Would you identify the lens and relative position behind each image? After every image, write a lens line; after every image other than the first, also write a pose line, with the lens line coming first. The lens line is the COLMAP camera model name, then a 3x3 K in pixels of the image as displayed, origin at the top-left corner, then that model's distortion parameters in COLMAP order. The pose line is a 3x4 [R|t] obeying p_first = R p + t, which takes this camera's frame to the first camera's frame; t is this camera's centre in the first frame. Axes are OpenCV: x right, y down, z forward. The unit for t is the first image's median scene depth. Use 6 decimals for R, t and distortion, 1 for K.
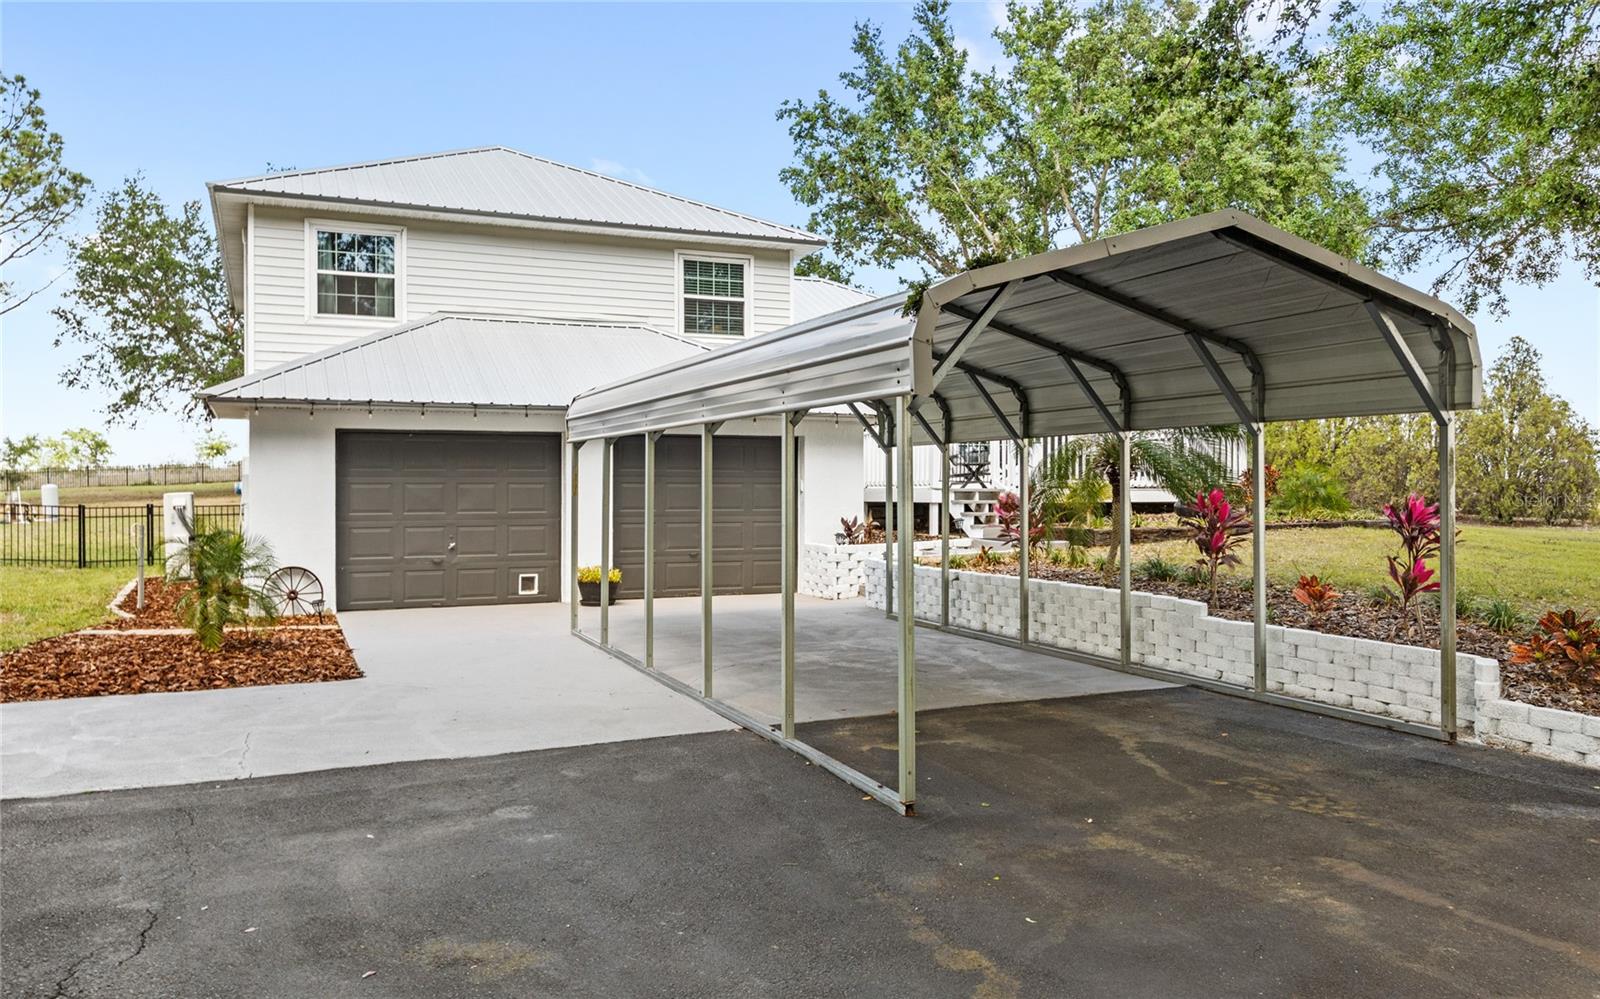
lens RADIAL K [[1189.7, 0, 794.8], [0, 1189.7, 500.2], [0, 0, 1]] dist [-0.013991, -0.005139]
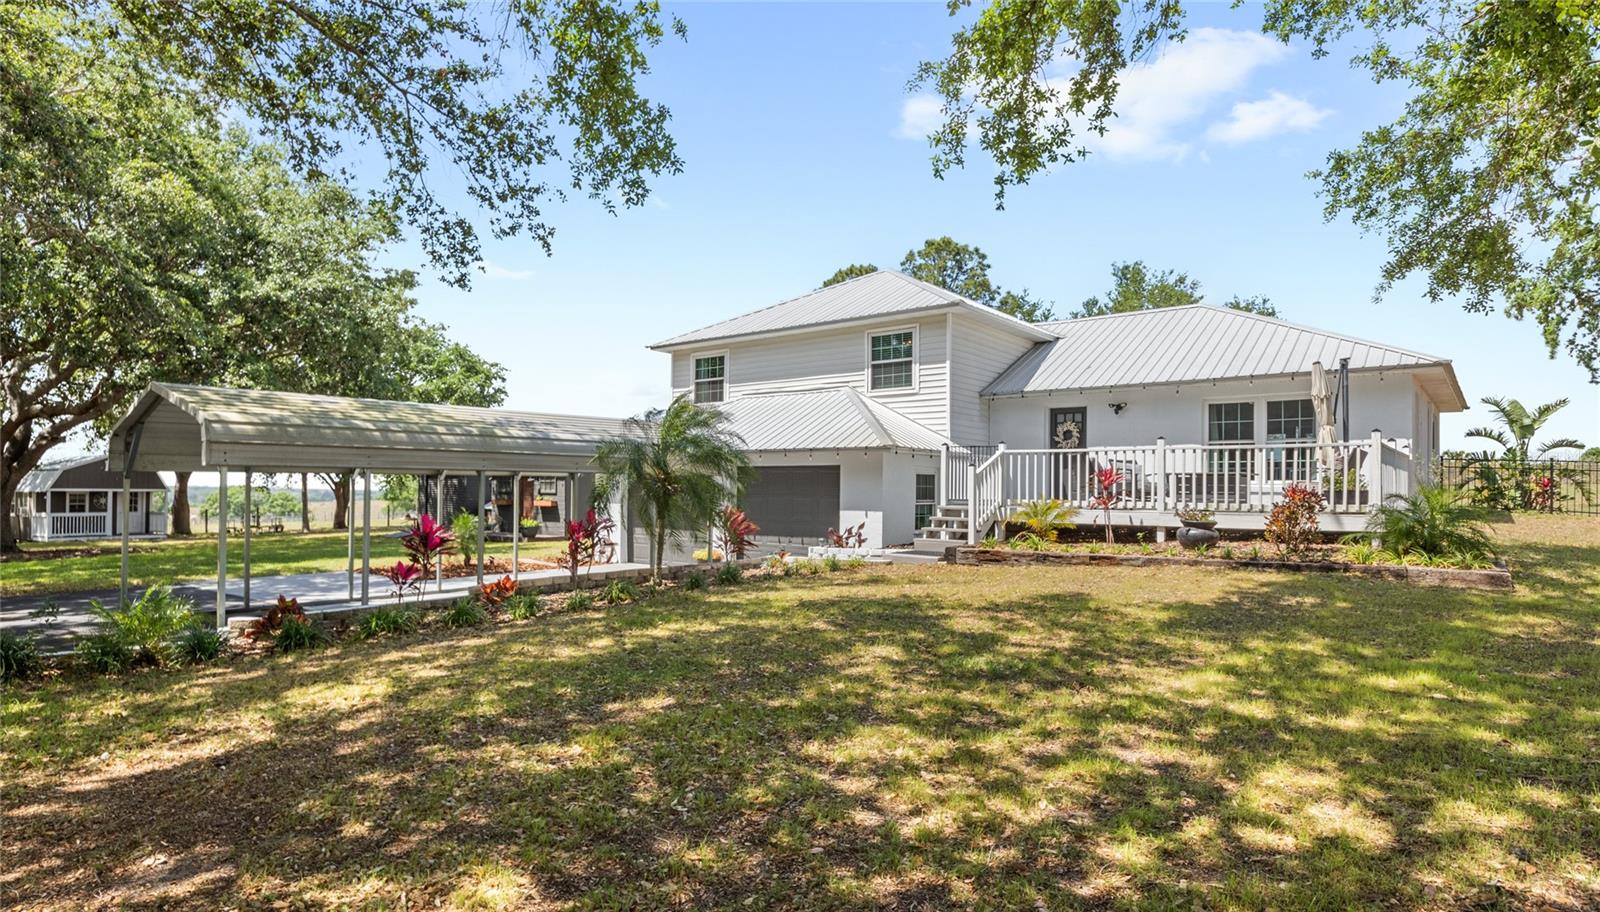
lens RADIAL K [[860.3, 0, 794.0], [0, 860.3, 507.5], [0, 0, 1]] dist [0.013974, 0.001536]
pose [[0.466569, 0.025385, -0.884120, 0.742096], [-0.015282, 0.999670, 0.020638, -0.021969], [0.884353, 0.003882, 0.466804, 0.441141]]
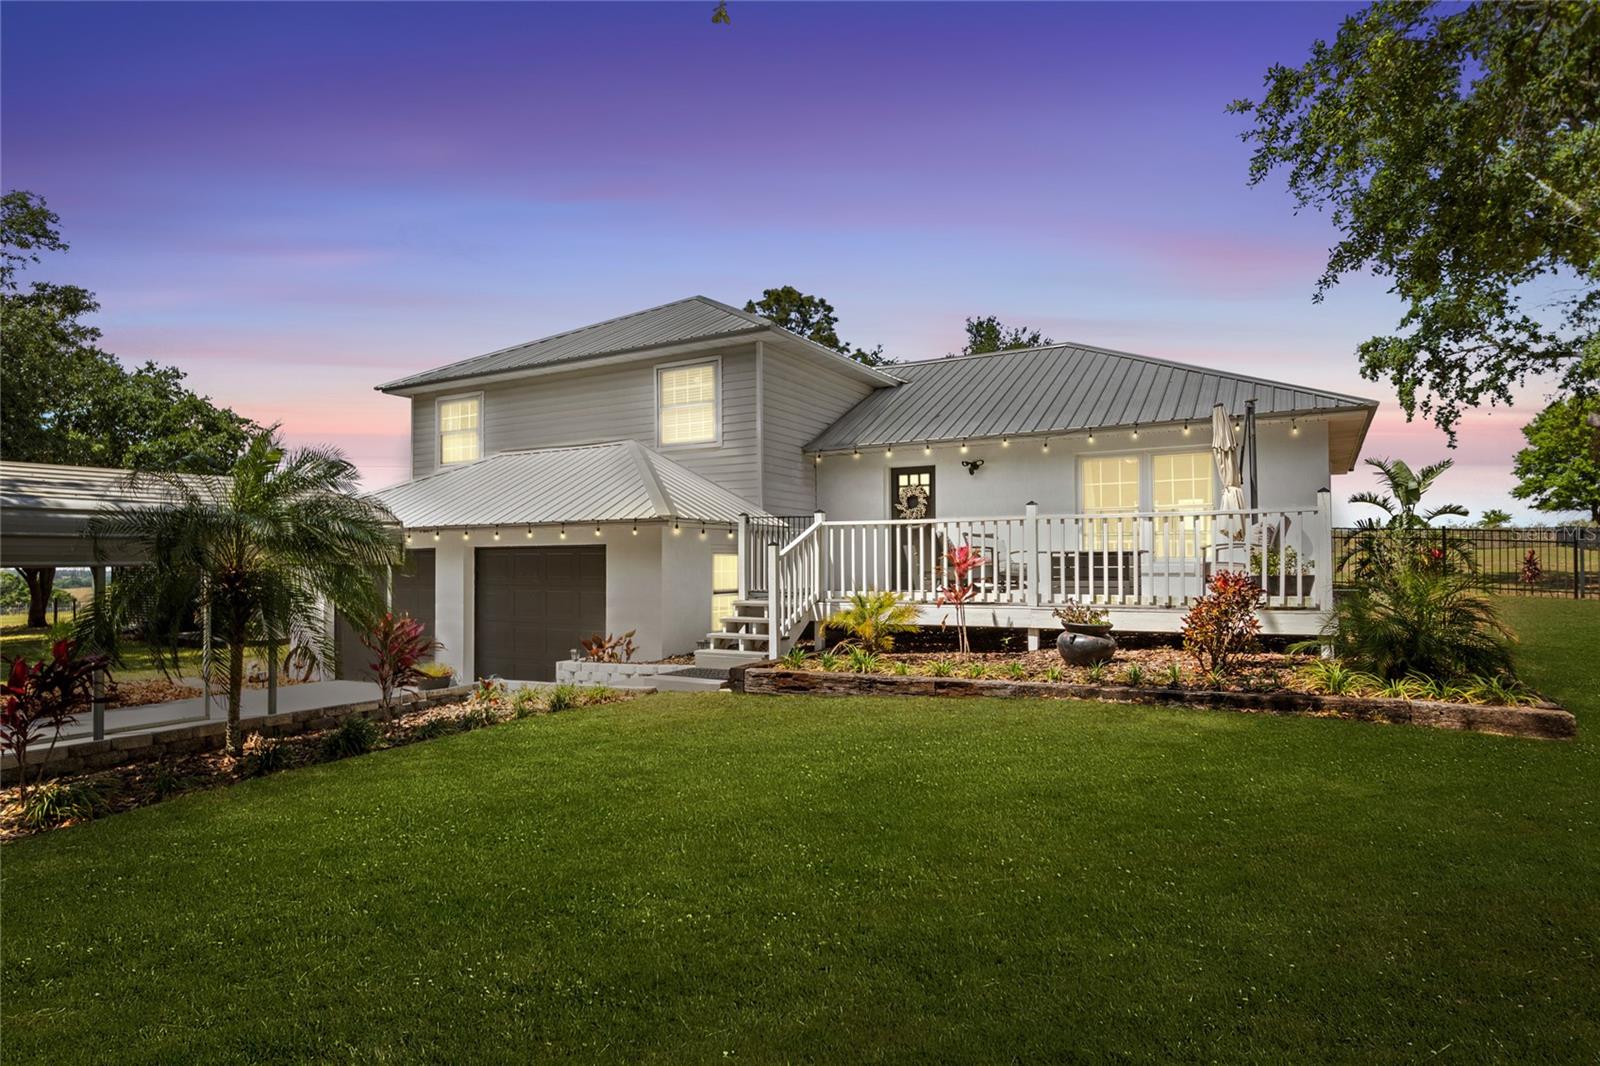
lens RADIAL K [[904.9, 0, 792.8], [0, 904.9, 550.2], [0, 0, 1]] dist [0.021350, -0.000427]
pose [[0.599727, -0.012665, -0.800105, 0.602595], [-0.000233, 0.999872, -0.016001, -0.032700], [0.800205, 0.009783, 0.599647, 0.601365]]
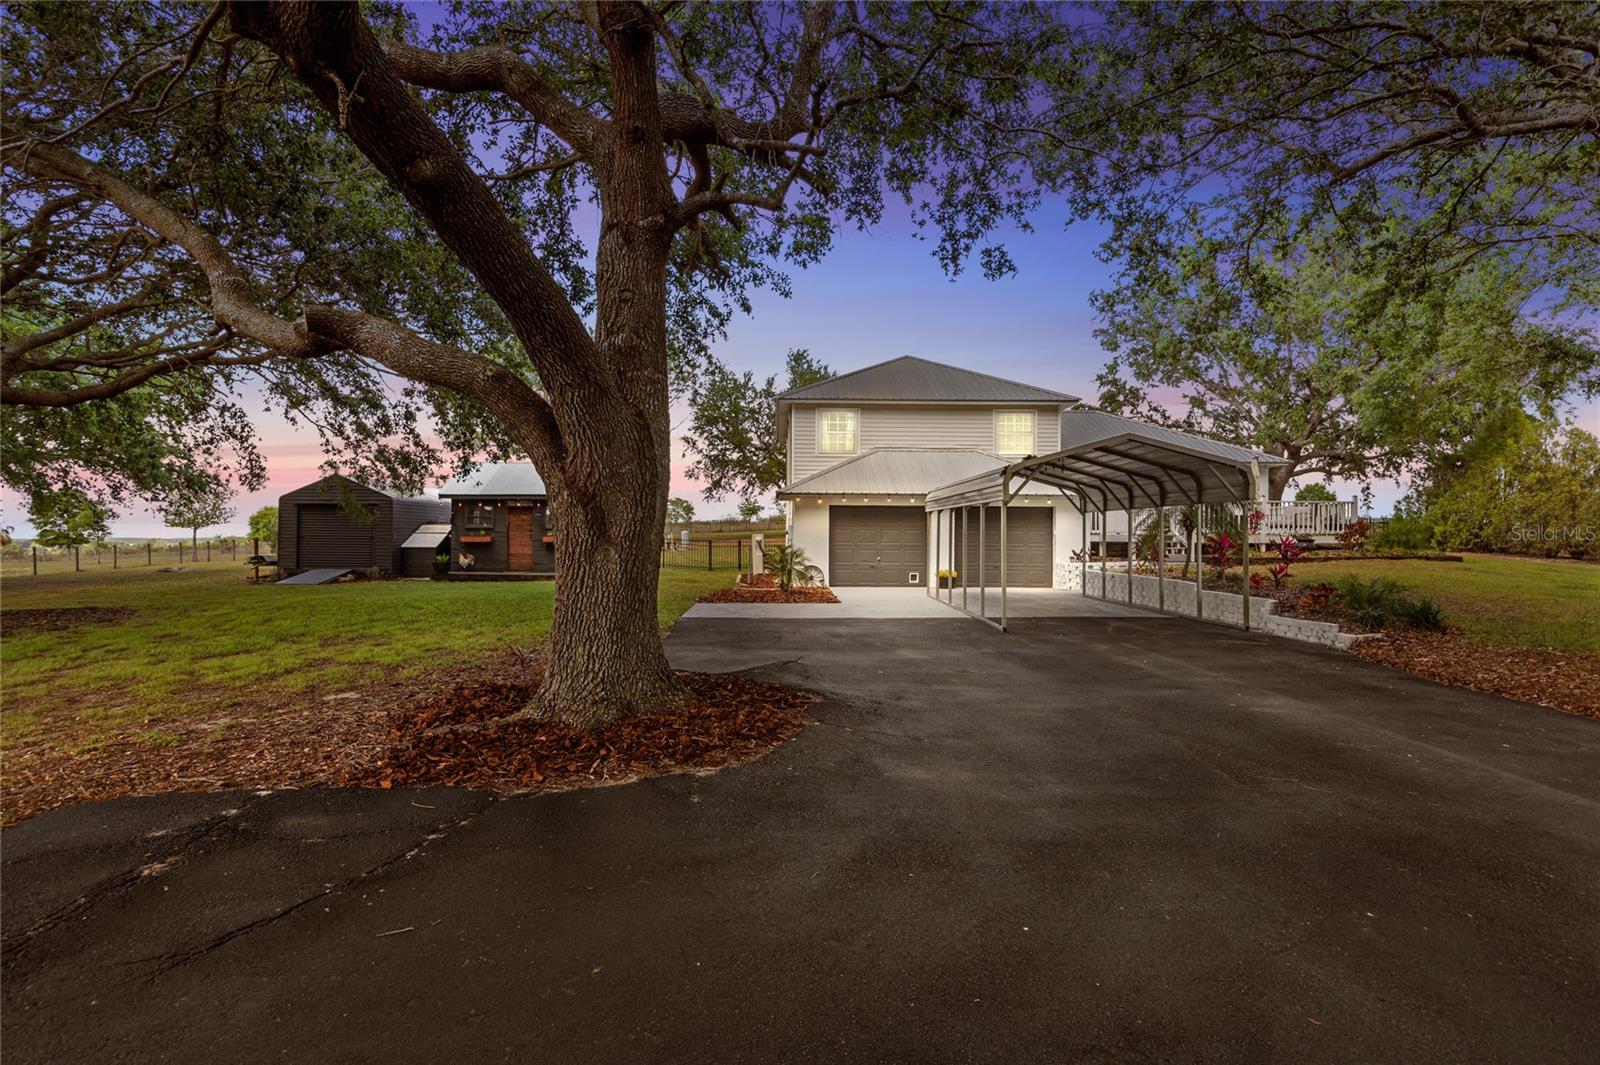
lens RADIAL K [[837.8, 0, 804.0], [0, 837.8, 546.2], [0, 0, 1]] dist [0.000658, -0.000023]
pose [[0.925740, 0.011356, -0.377989, 0.126534], [-0.010821, 0.999935, 0.003538, 0.009340], [0.378005, 0.000815, 0.925803, -0.363627]]
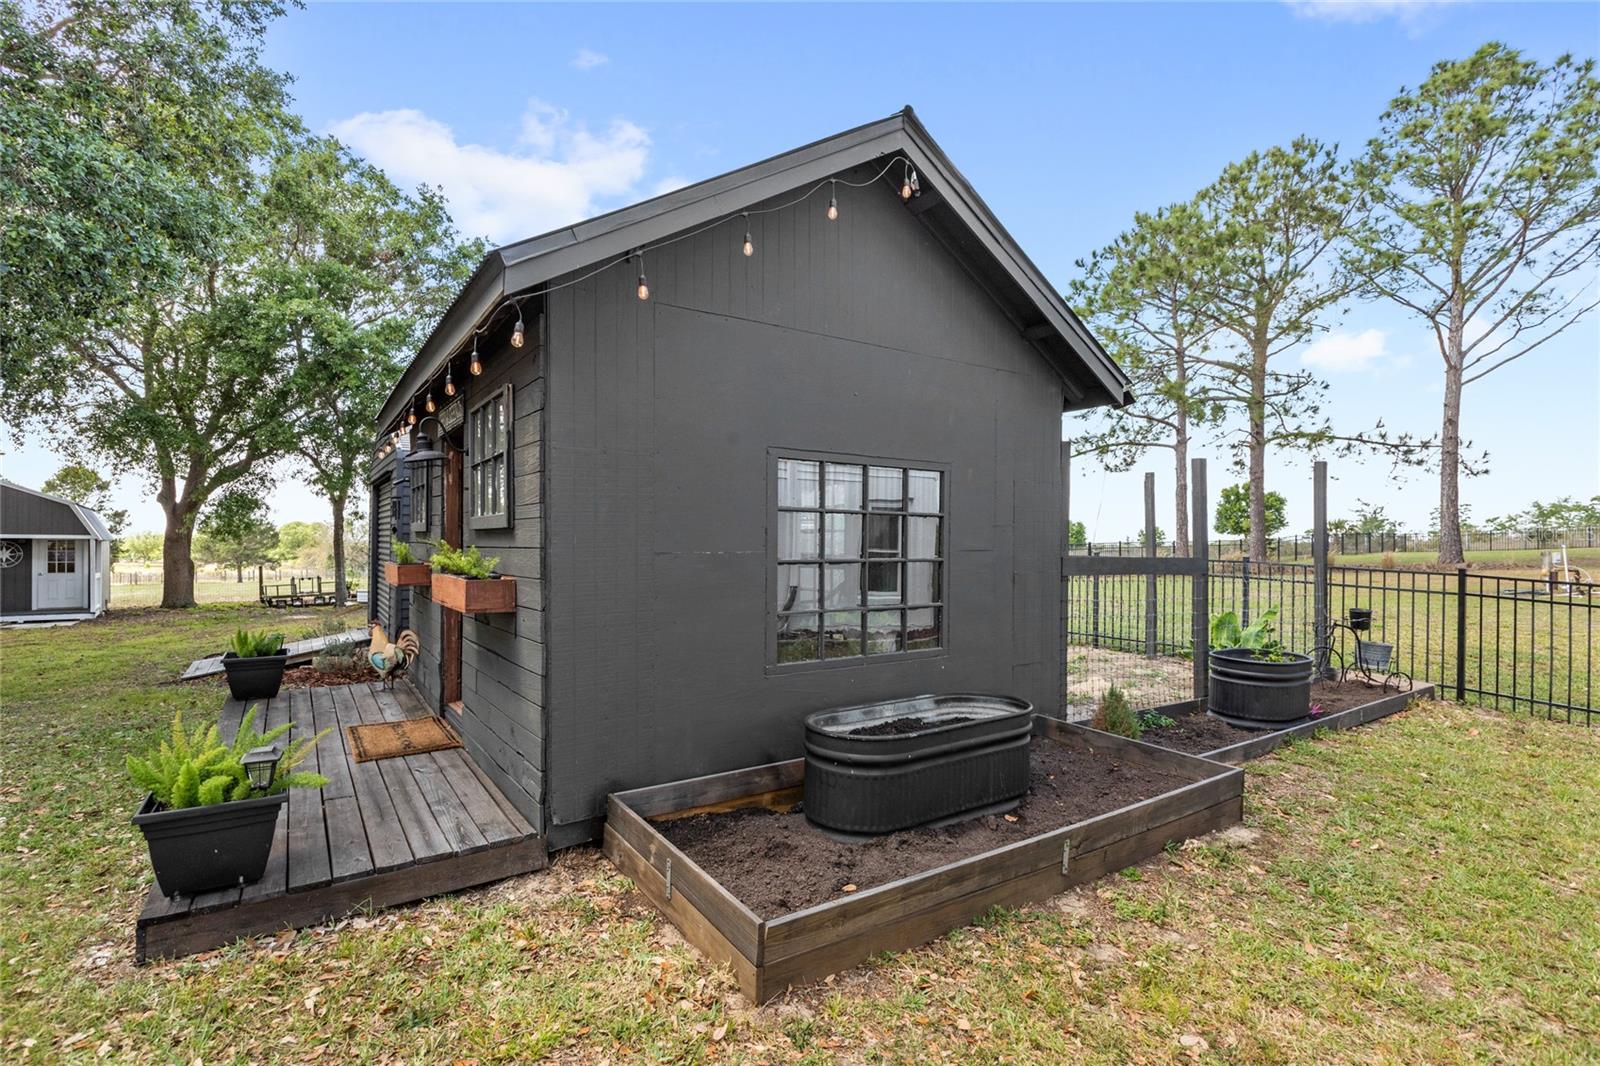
lens RADIAL K [[739.6, 0, 773.9], [0, 739.6, 539.0], [0, 0, 1]] dist [0.008361, -0.002726]
pose [[0.185046, 0.002164, -0.982727, -0.543267], [-0.017703, 0.999843, -0.001132, -0.008444], [0.982570, 0.017607, 0.185056, 0.802378]]
